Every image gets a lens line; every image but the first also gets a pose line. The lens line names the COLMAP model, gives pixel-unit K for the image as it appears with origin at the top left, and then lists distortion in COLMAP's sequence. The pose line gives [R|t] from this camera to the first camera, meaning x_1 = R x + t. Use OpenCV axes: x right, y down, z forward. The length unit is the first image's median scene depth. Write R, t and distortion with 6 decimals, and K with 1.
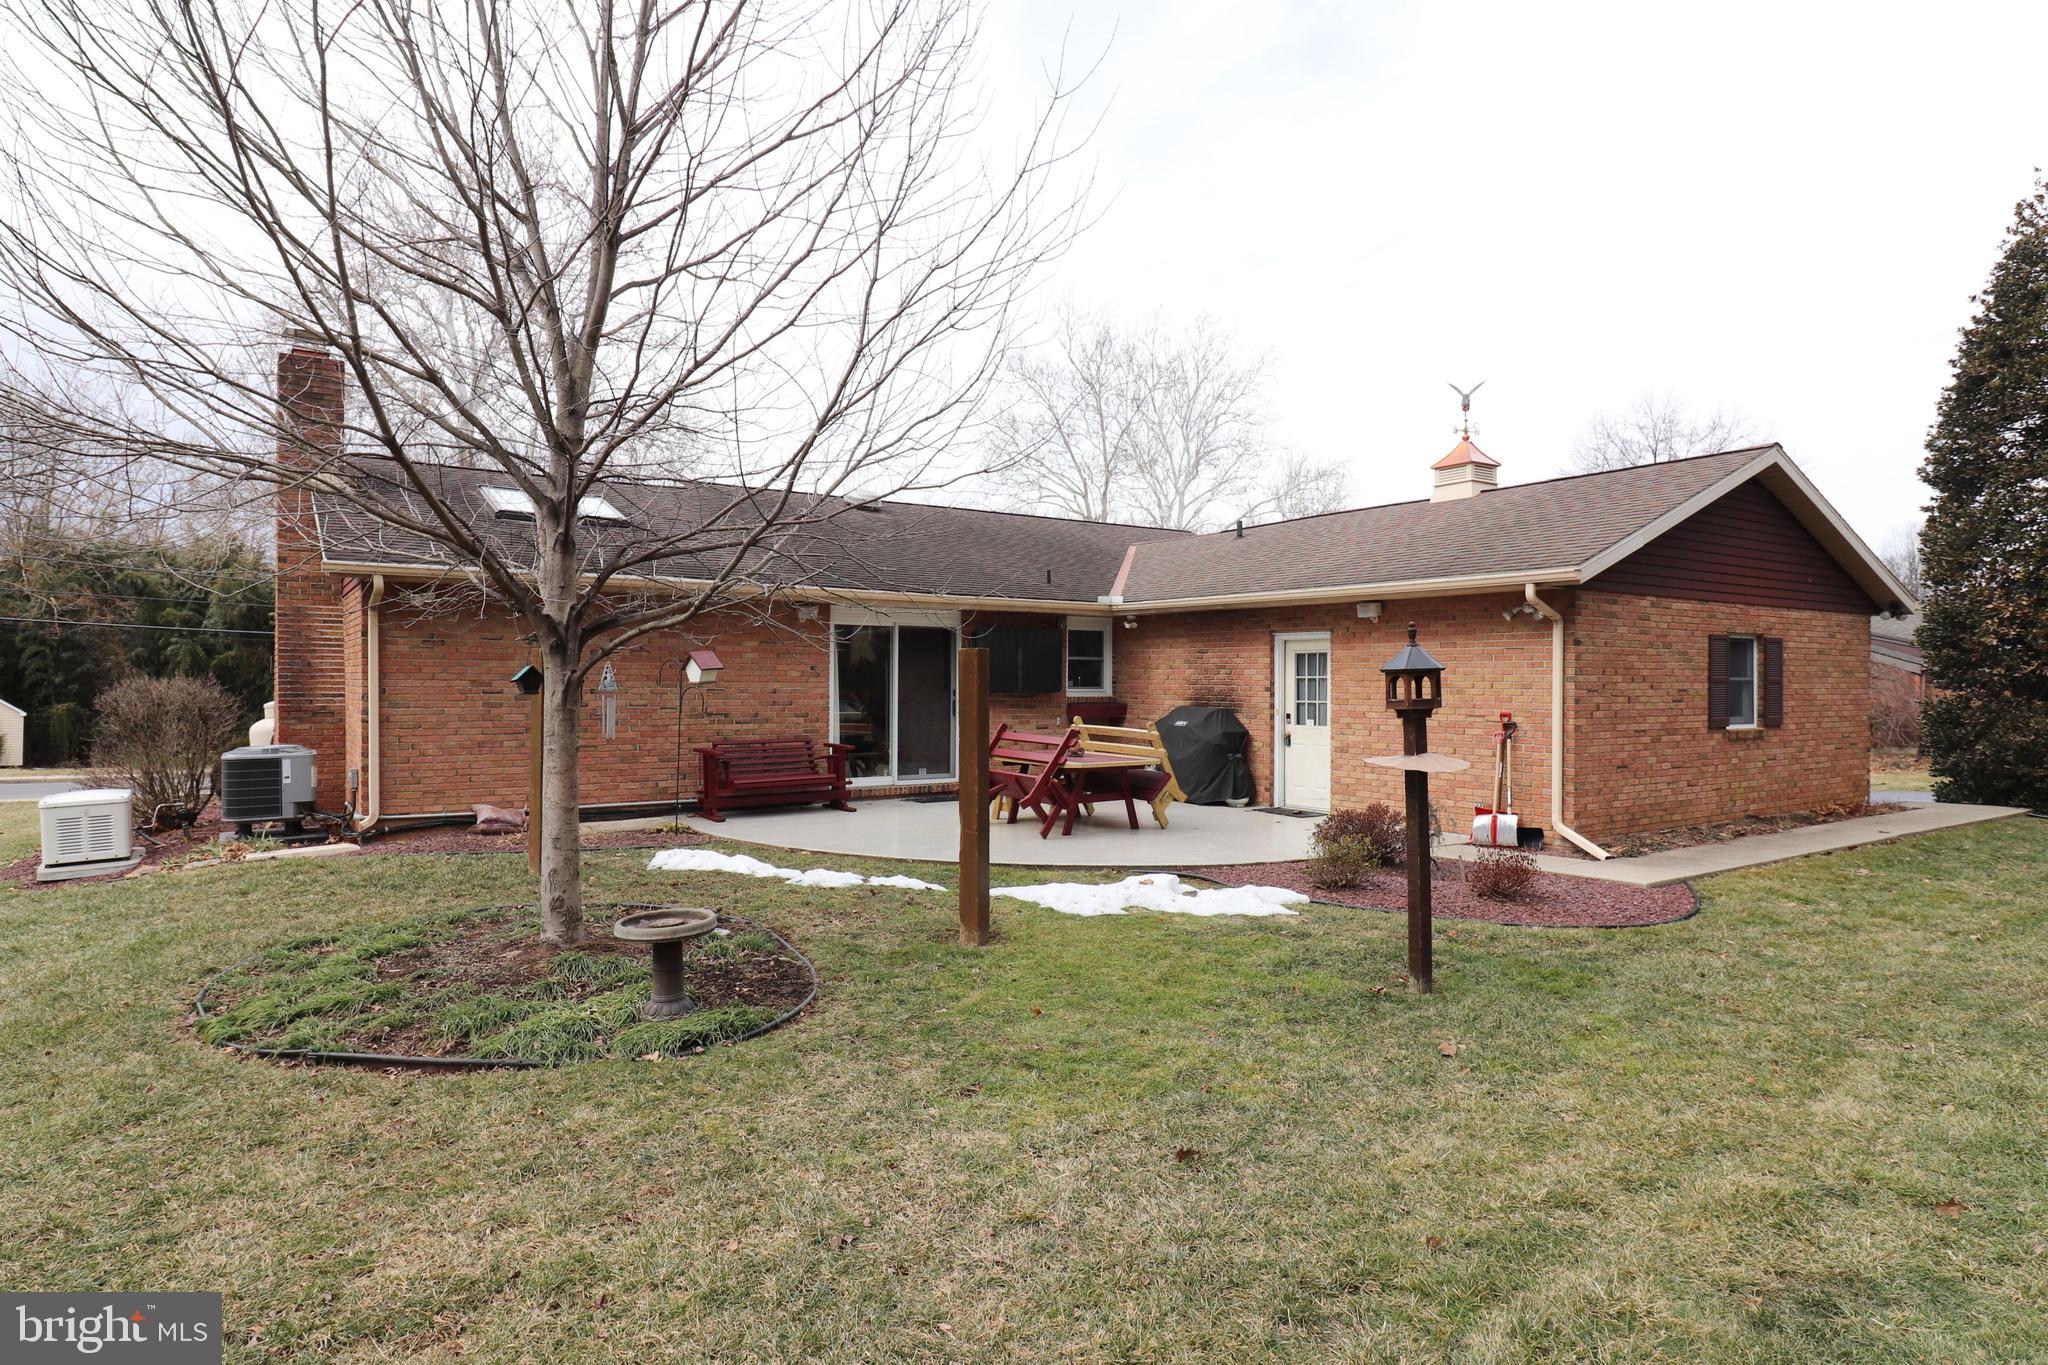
lens RADIAL K [[1120.6, 0, 1024.0], [0, 1120.6, 682.5], [0, 0, 1]] dist [-0.000780, -0.001936]
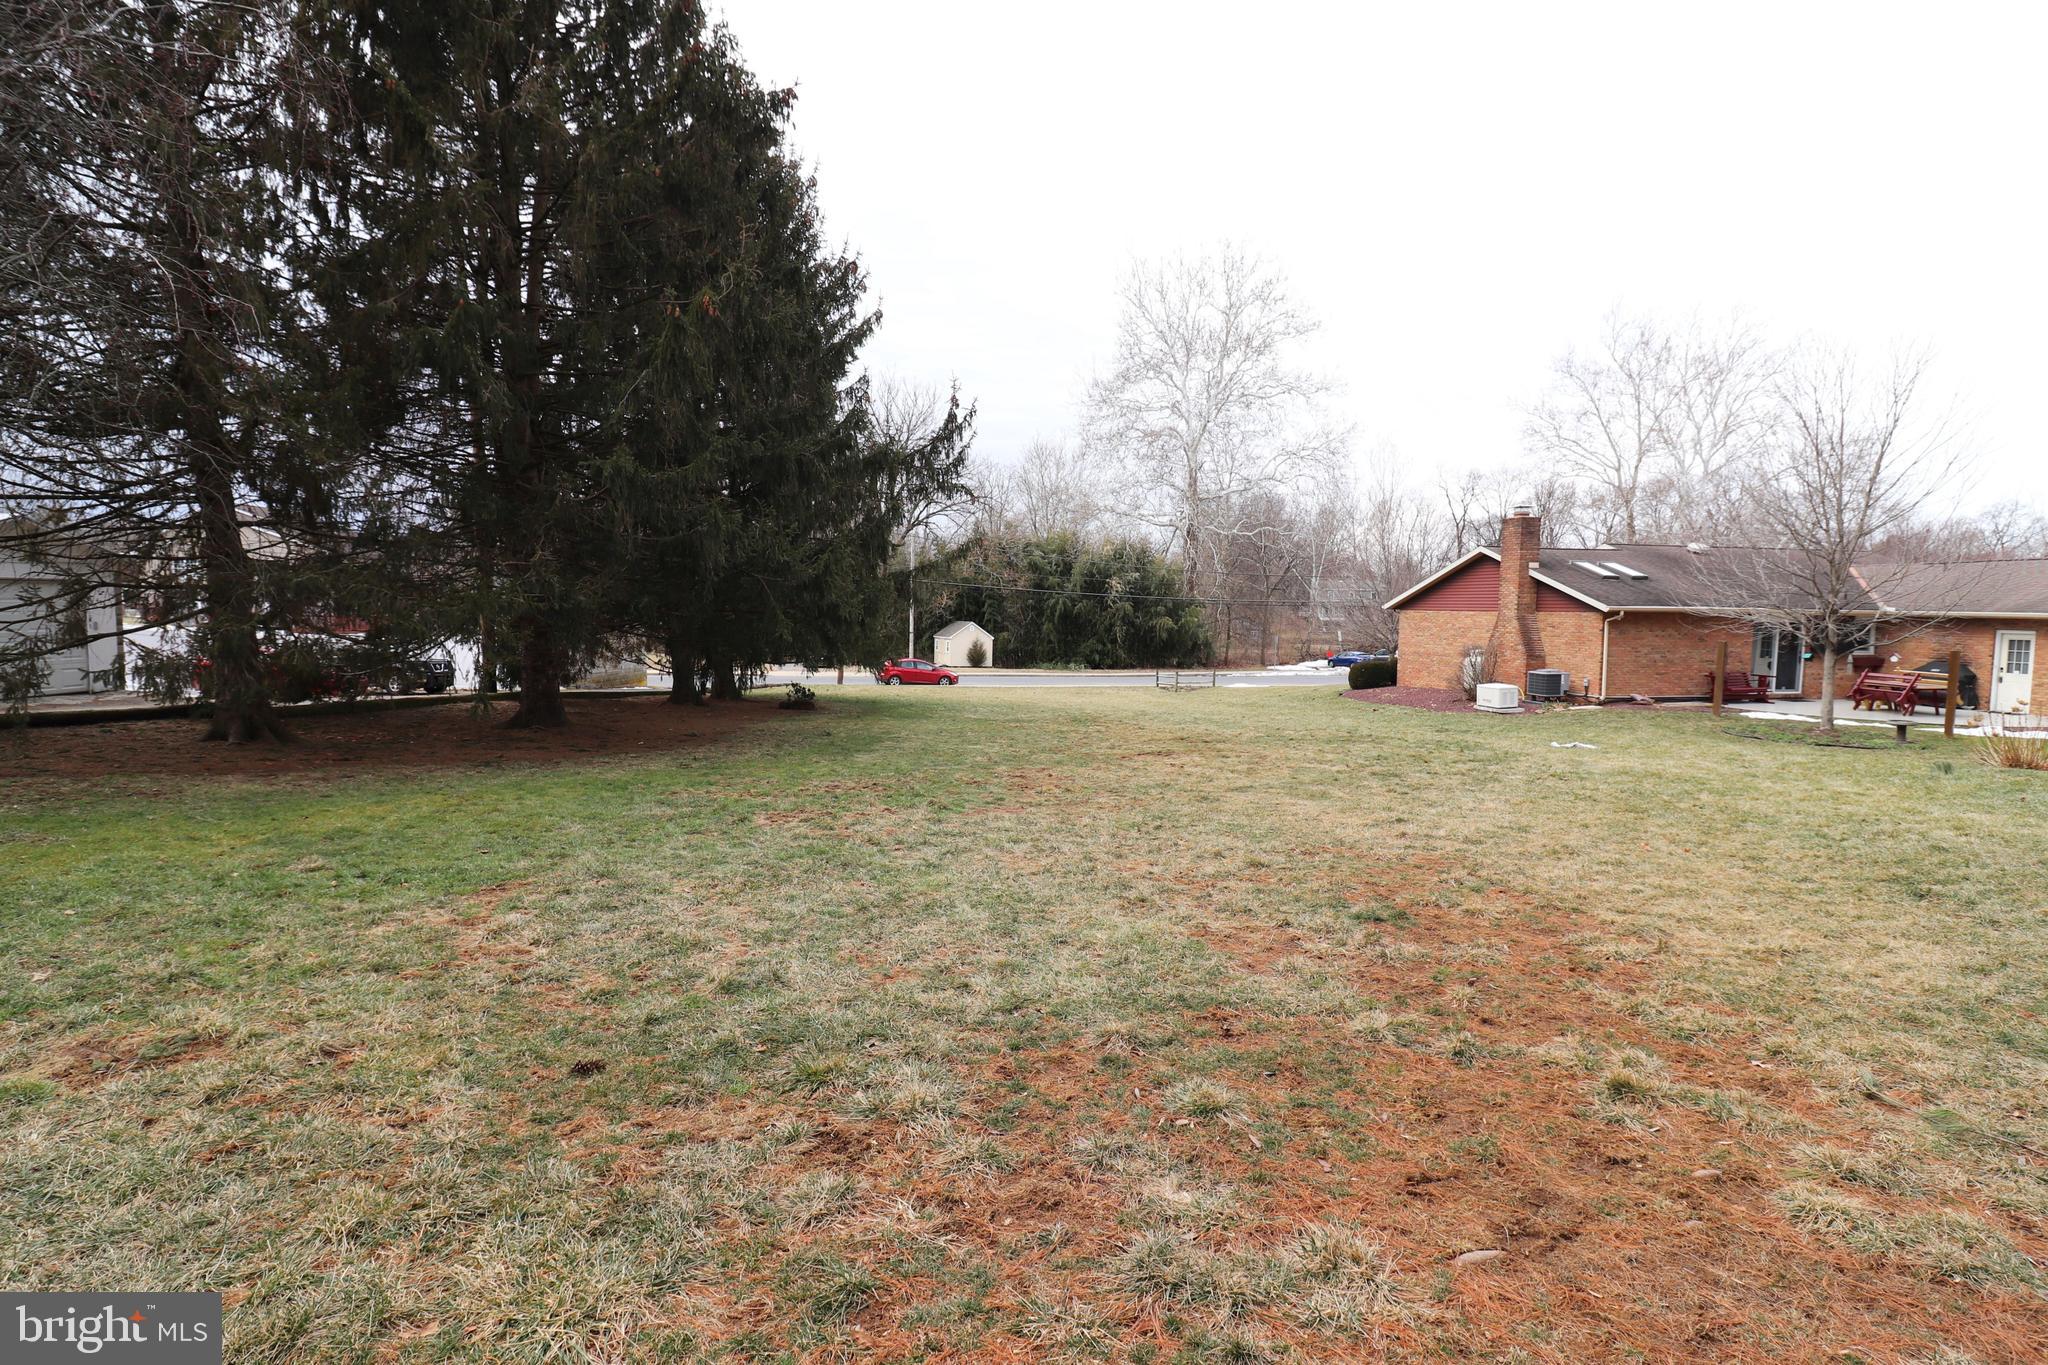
lens RADIAL K [[986.5, 0, 1024.0], [0, 986.5, 682.5], [0, 0, 1]] dist [-0.000356, -0.009779]
pose [[0.928726, 0.035558, -0.369057, -0.802482], [-0.007415, 0.996973, 0.077397, -0.073771], [0.370691, -0.069144, 0.926179, -1.412888]]
